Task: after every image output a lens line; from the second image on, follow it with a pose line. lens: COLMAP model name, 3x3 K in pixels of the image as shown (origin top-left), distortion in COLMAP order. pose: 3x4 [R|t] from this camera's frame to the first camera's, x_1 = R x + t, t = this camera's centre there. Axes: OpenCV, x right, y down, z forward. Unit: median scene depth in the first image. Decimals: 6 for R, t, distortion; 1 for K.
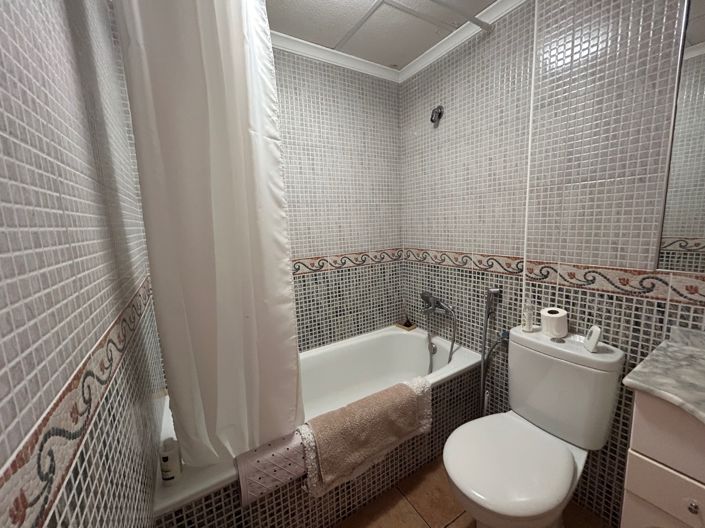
lens RADIAL K [[282.5, 0, 353.3], [0, 282.5, 262.0], [0, 0, 1]] dist [-0.000180, 0.000911]
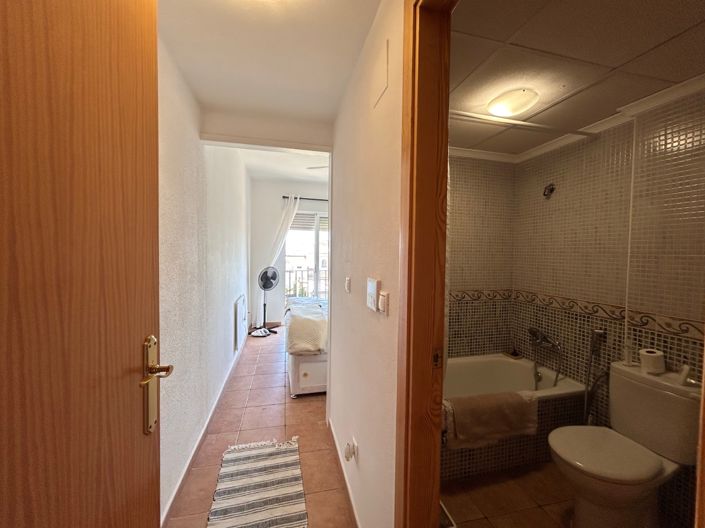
lens RADIAL K [[282.5, 0, 353.8], [0, 282.5, 263.3], [0, 0, 1]] dist [-0.000180, 0.000911]
pose [[0.953456, 0.064443, -0.294565, -0.169945], [-0.094642, 0.991486, -0.089428, 0.015508], [0.286295, 0.113144, 0.951438, -0.495842]]
